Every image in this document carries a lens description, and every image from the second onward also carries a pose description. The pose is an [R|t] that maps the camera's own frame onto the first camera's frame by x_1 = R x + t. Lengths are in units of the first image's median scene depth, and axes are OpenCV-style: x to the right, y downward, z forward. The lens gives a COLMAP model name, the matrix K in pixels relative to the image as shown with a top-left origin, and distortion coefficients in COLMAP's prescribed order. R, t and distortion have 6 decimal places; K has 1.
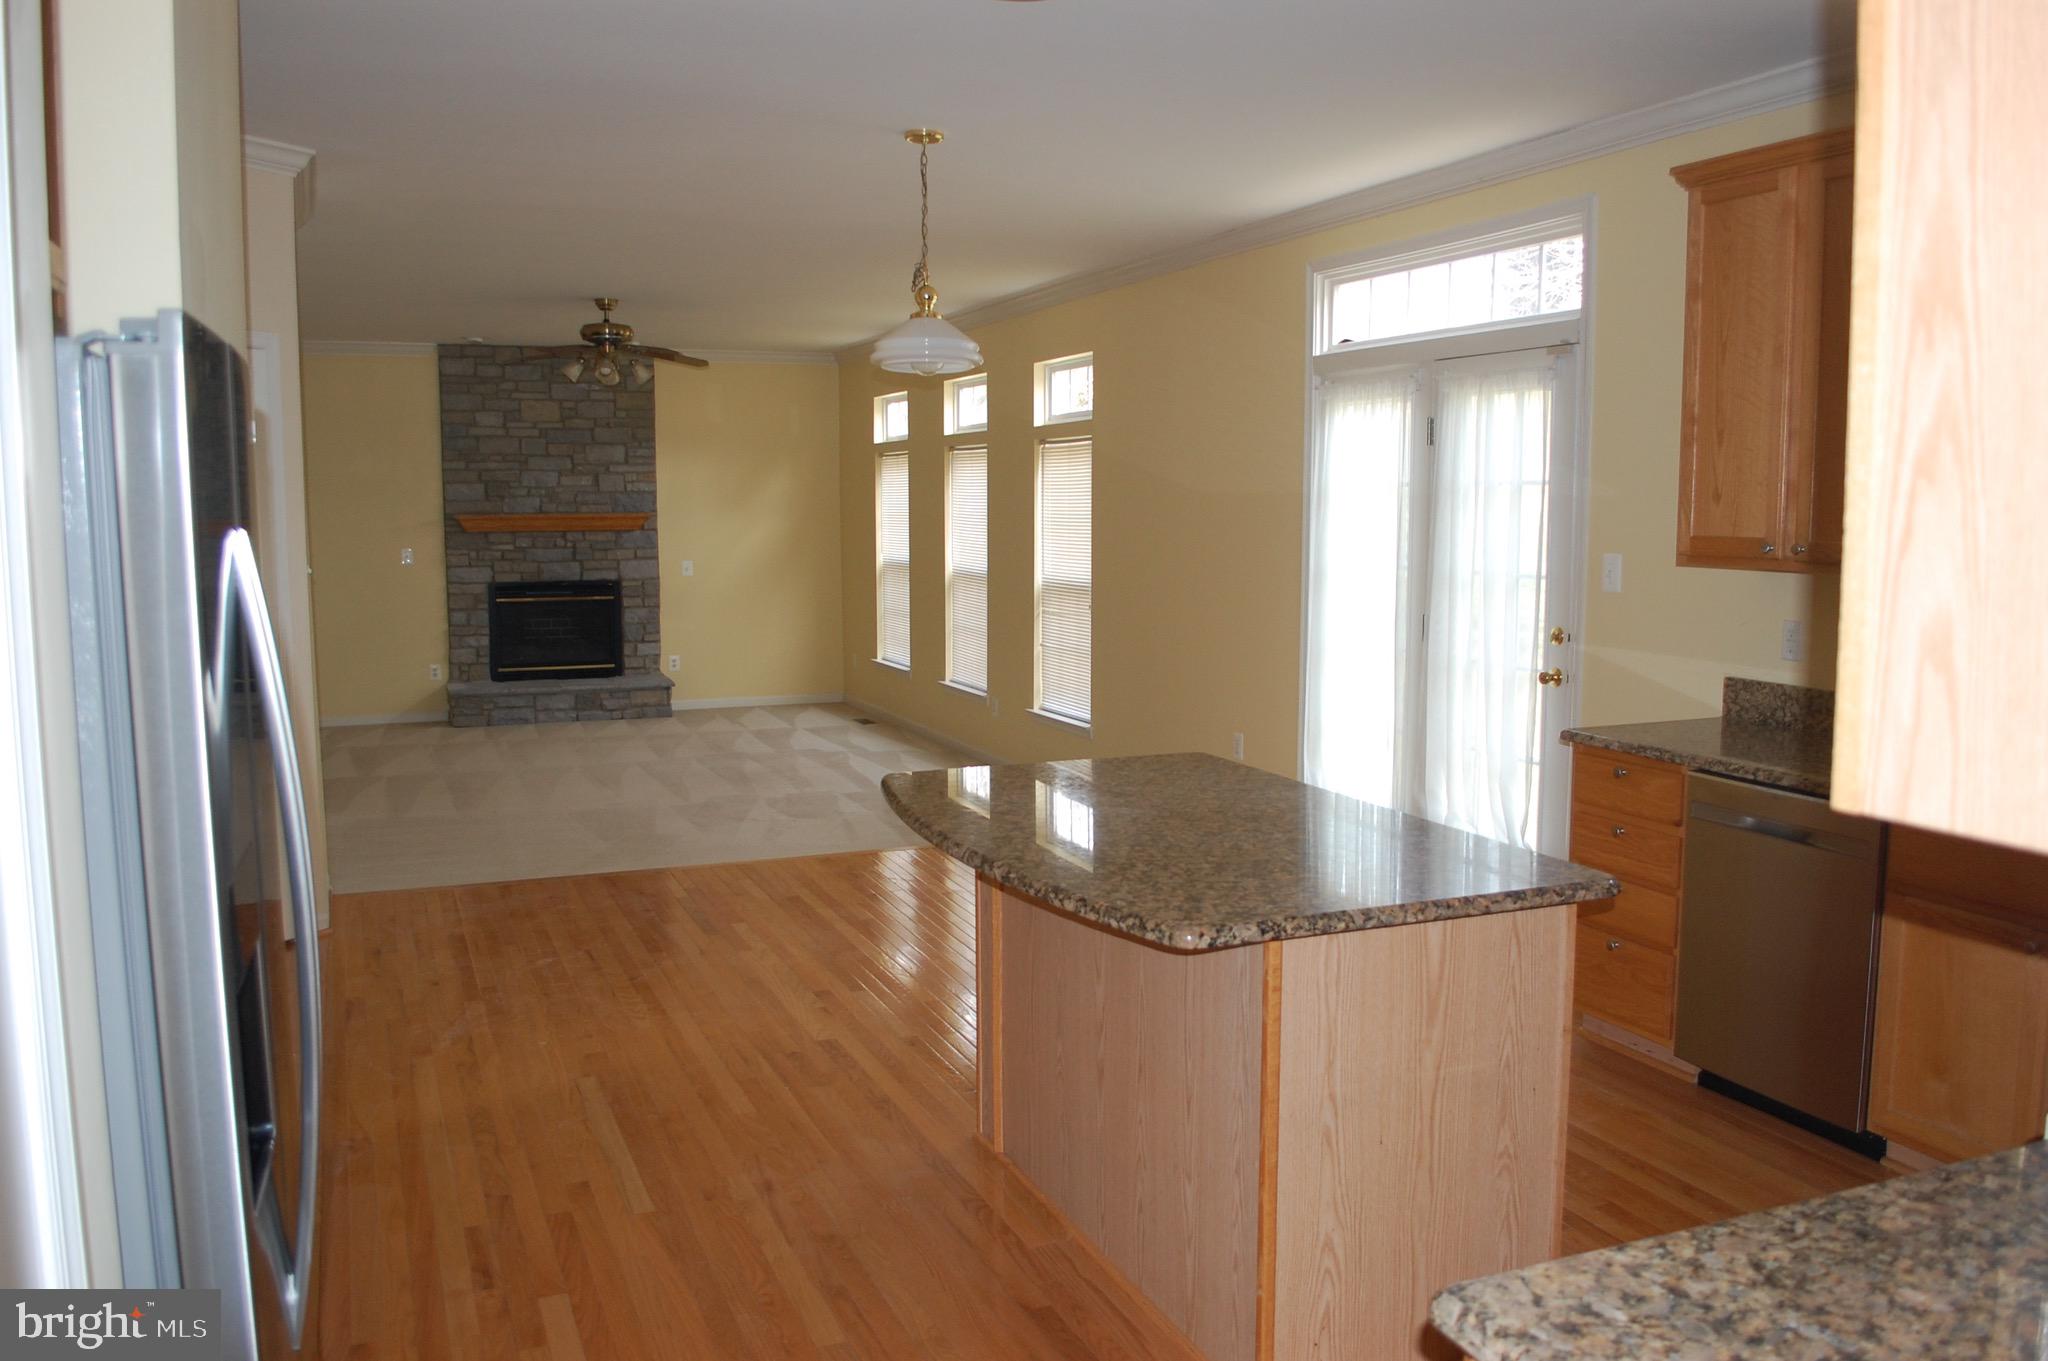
lens RADIAL K [[1660.7, 0, 1036.7], [0, 1660.7, 681.9], [0, 0, 1]] dist [-0.086095, 0.010248]
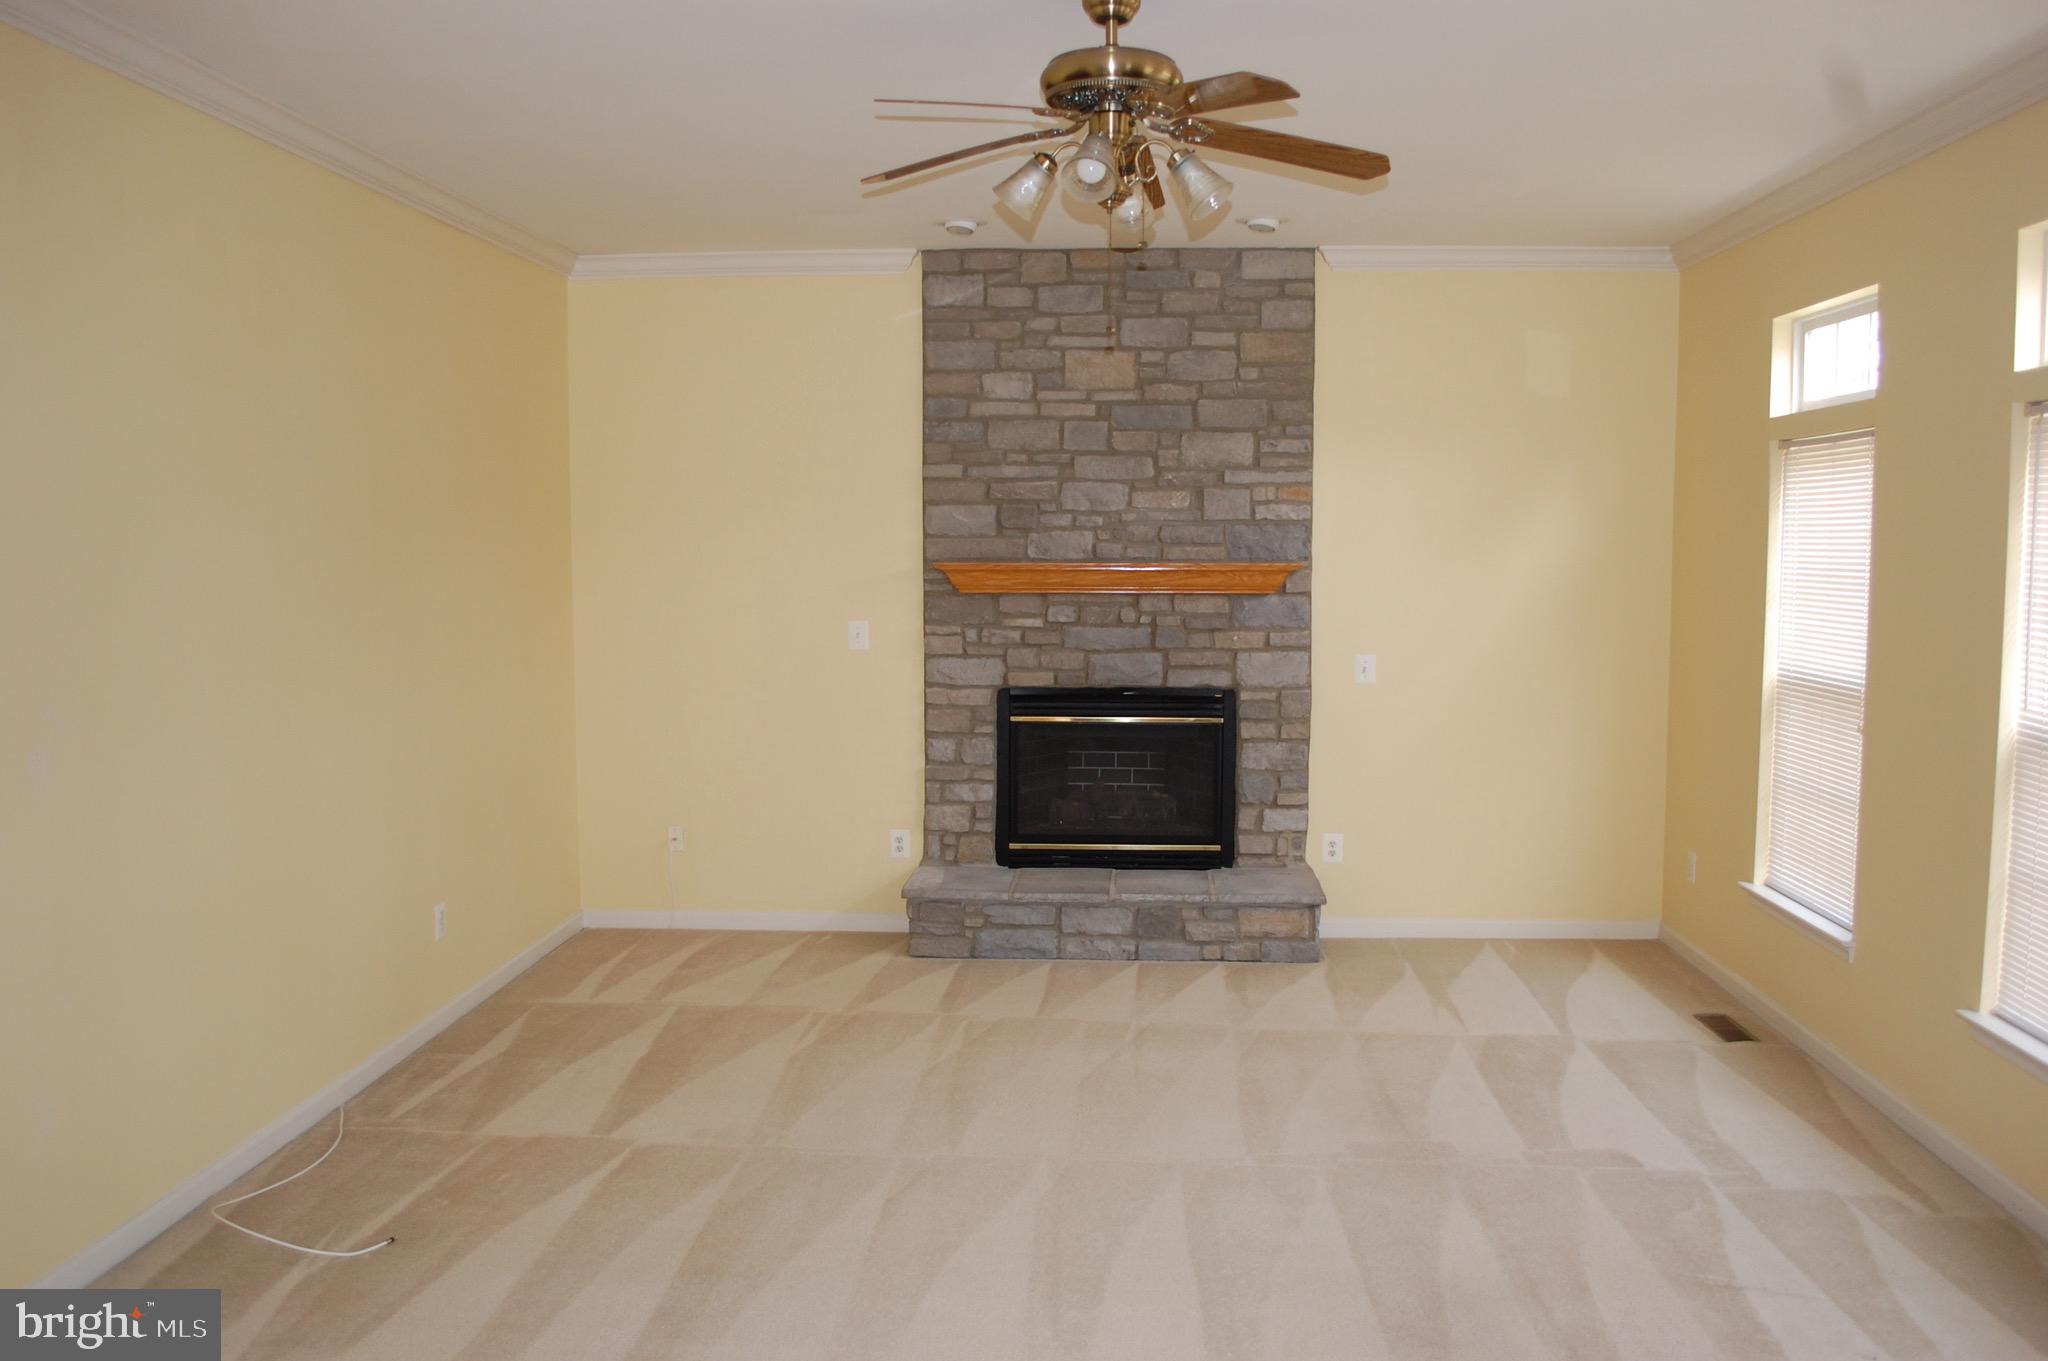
lens RADIAL K [[1660.7, 0, 1056.9], [0, 1660.7, 718.5], [0, 0, 1]] dist [-0.086095, 0.010248]
pose [[0.909797, 0.044553, -0.412656, -0.087417], [-0.046475, 0.998905, 0.005383, -0.053537], [0.412444, 0.014280, 0.910871, 0.505570]]
